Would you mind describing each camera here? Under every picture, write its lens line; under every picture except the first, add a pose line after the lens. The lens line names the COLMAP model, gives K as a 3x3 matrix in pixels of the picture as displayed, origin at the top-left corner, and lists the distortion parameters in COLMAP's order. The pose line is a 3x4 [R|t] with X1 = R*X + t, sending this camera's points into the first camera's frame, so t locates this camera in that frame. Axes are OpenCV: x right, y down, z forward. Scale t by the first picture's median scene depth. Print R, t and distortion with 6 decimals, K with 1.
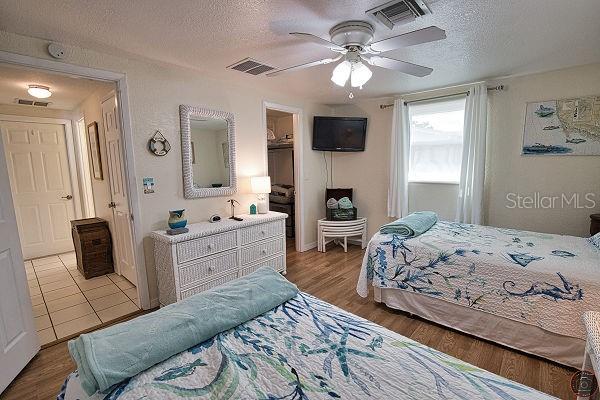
lens RADIAL K [[273.3, 0, 302.3], [0, 273.3, 202.2], [0, 0, 1]] dist [-0.028104, 0.000624]
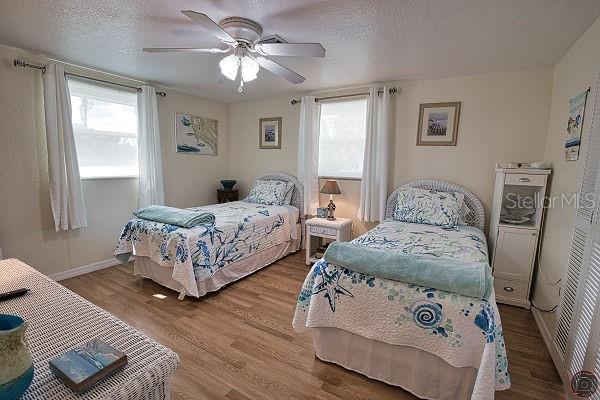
lens RADIAL K [[273.3, 0, 302.3], [0, 273.3, 202.2], [0, 0, 1]] dist [-0.028104, 0.000624]
pose [[-0.179386, -0.126475, 0.975615, -0.726982], [0.122179, 0.981160, 0.149659, -0.071890], [-0.976162, 0.146046, -0.160553, 0.779617]]
